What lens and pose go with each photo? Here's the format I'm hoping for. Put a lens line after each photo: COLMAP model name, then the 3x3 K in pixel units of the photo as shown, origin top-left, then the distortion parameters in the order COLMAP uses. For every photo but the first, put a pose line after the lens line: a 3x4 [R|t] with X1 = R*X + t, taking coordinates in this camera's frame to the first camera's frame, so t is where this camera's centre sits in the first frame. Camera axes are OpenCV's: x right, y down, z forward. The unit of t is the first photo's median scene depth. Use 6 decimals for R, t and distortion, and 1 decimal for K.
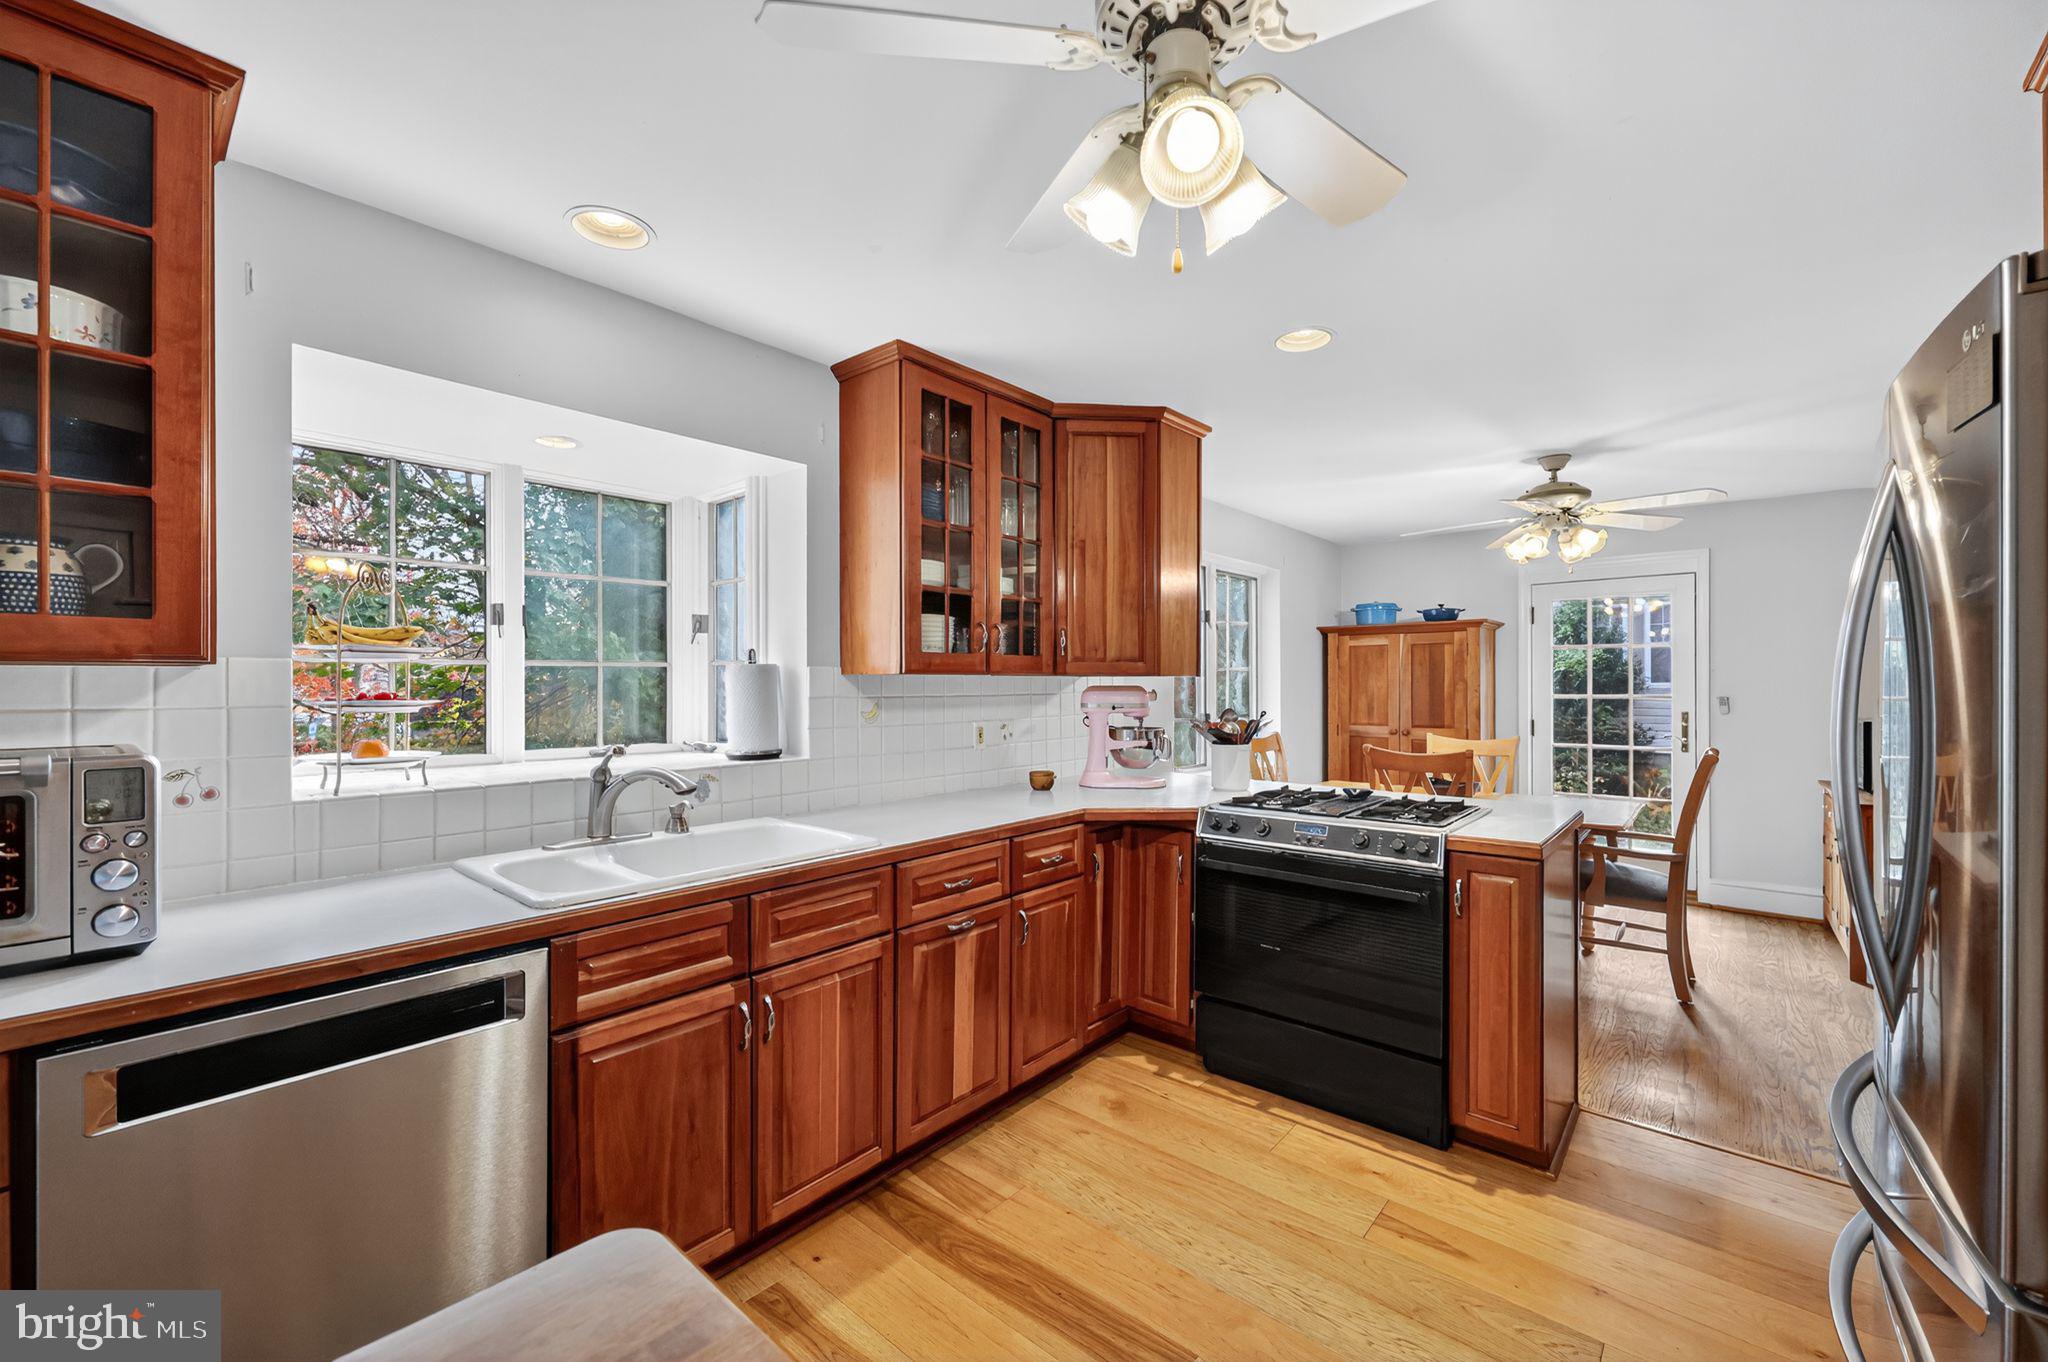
lens RADIAL K [[824.3, 0, 1016.6], [0, 824.3, 683.0], [0, 0, 1]] dist [-0.000131, -0.000156]
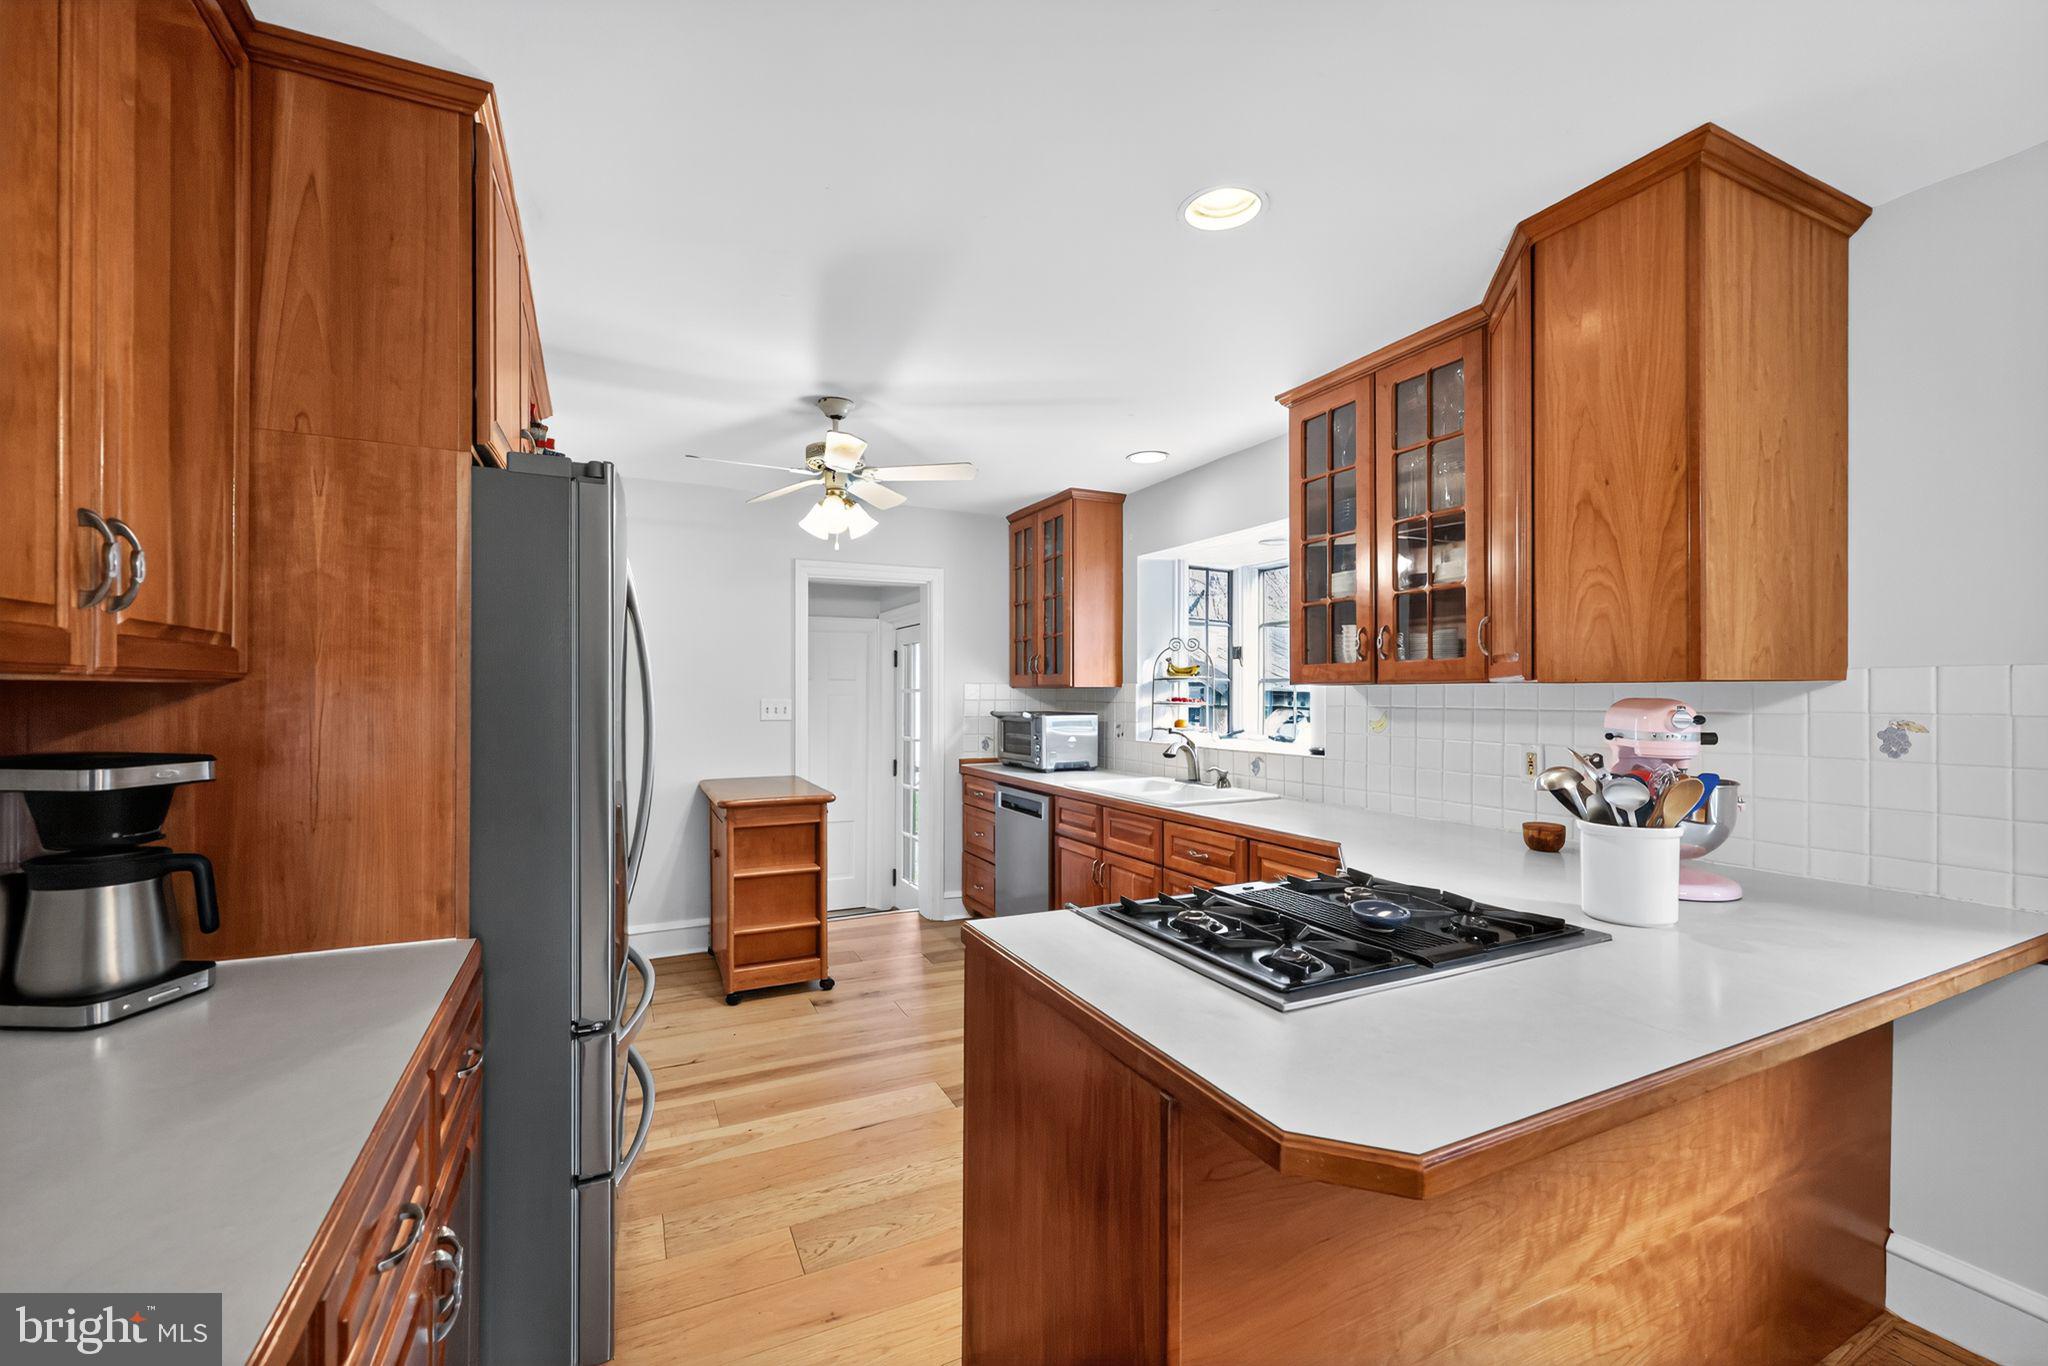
lens RADIAL K [[837.5, 0, 1015.6], [0, 837.5, 695.1], [0, 0, 1]] dist [-0.000211, -0.000262]
pose [[-0.393578, 0.000812, -0.919291, 0.998065], [-0.001453, 0.999998, 0.001506, 0.001316], [0.919290, 0.001928, -0.393576, 1.038880]]
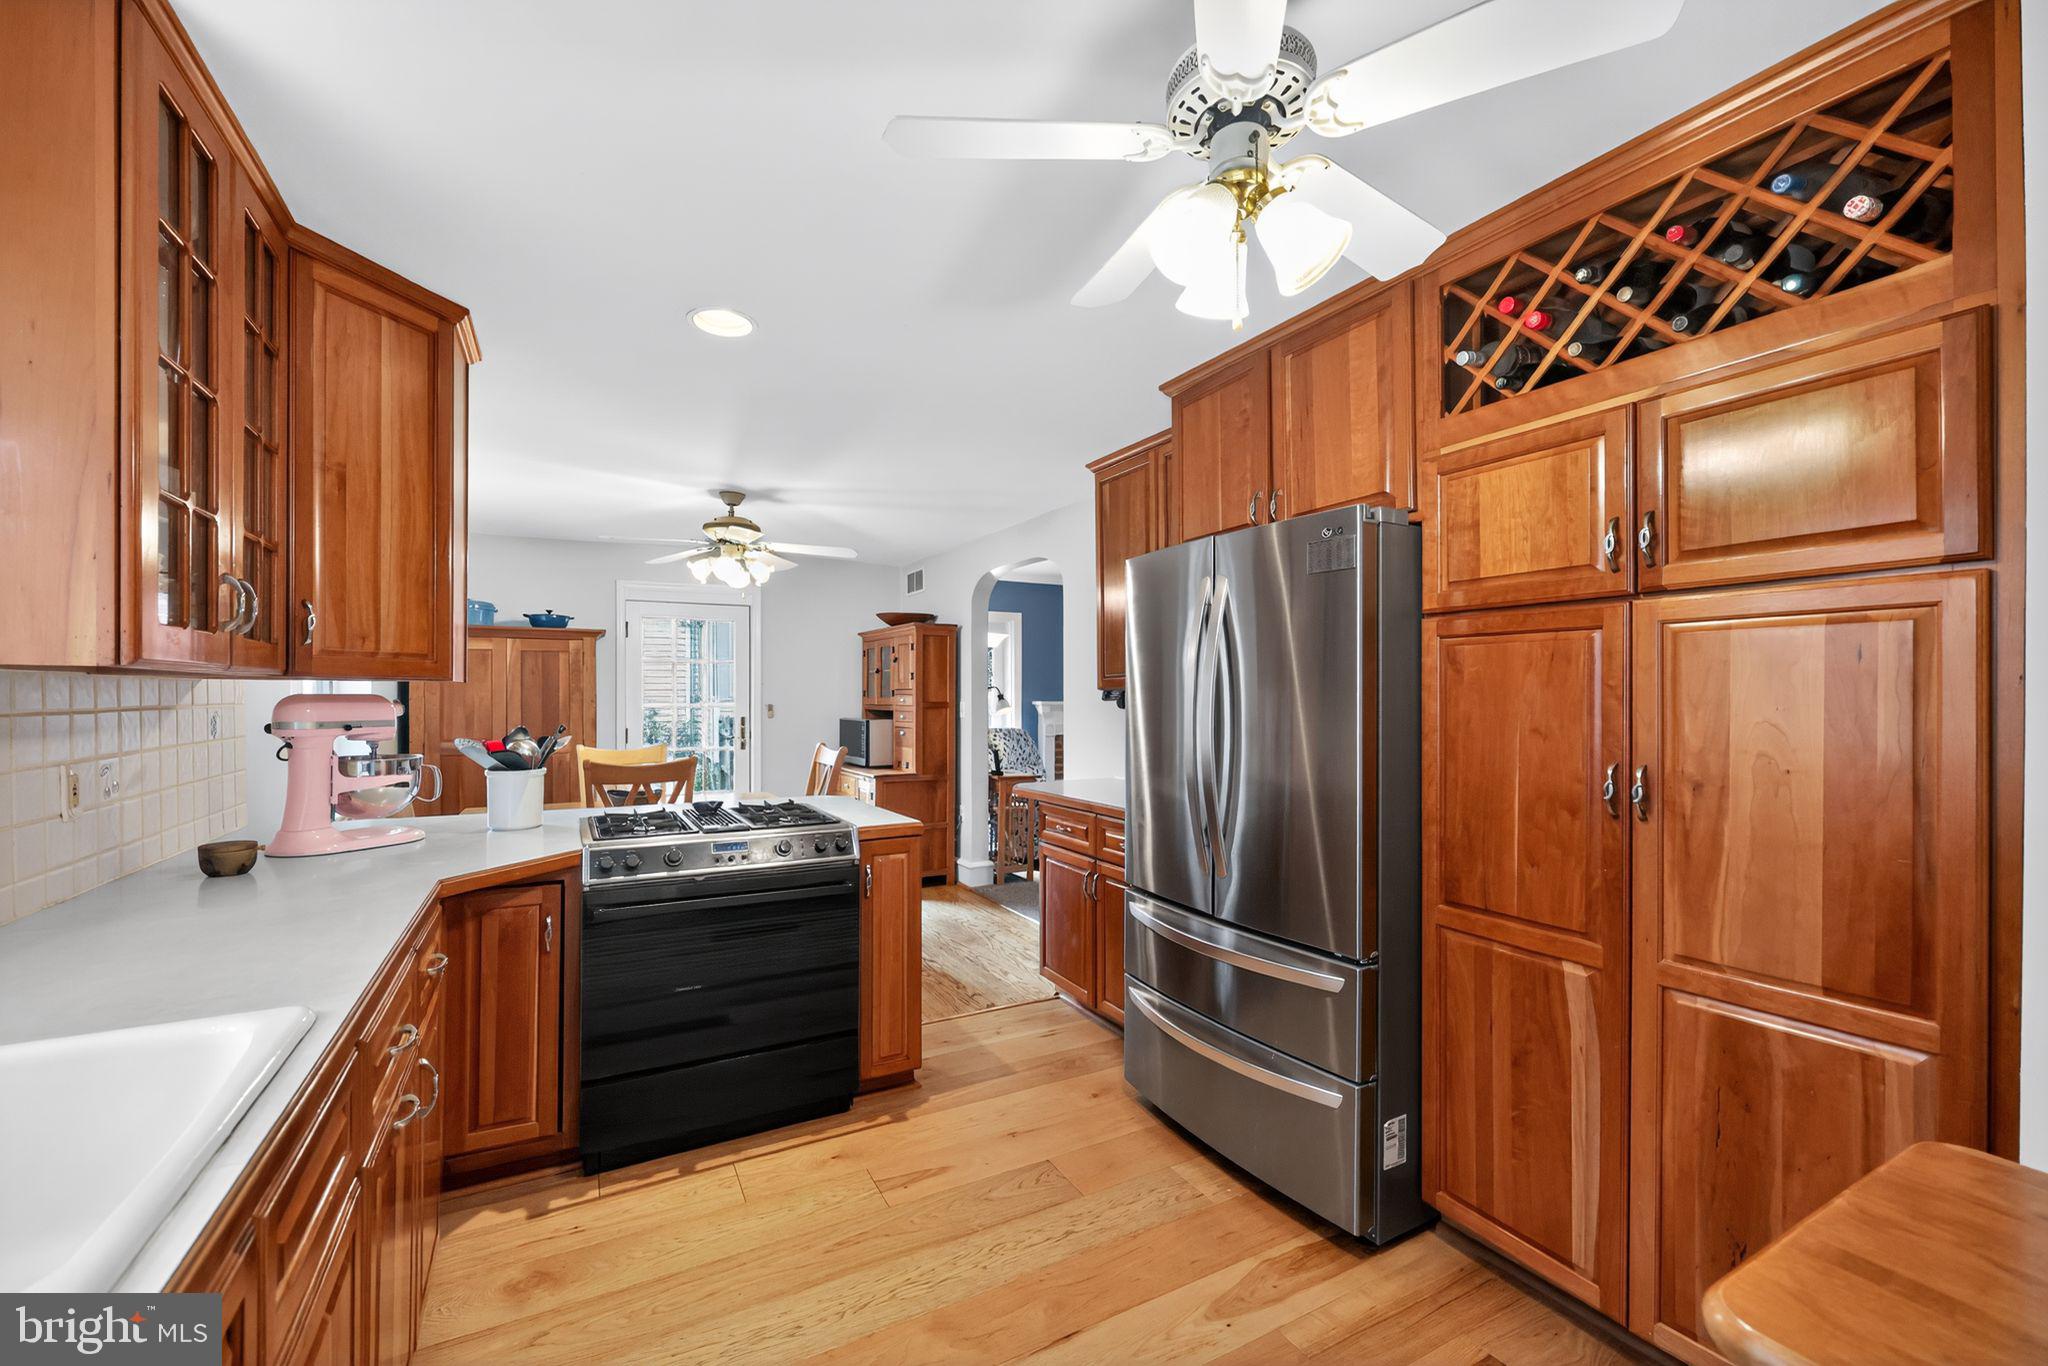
lens RADIAL K [[819.9, 0, 1018.8], [0, 819.9, 697.7], [0, 0, 1]] dist [0.000634, 0.000113]
pose [[0.344094, 0.000096, 0.938935, -0.380329], [-0.004634, 0.999988, 0.001596, 0.003204], [-0.938924, -0.004900, 0.344090, 0.341819]]
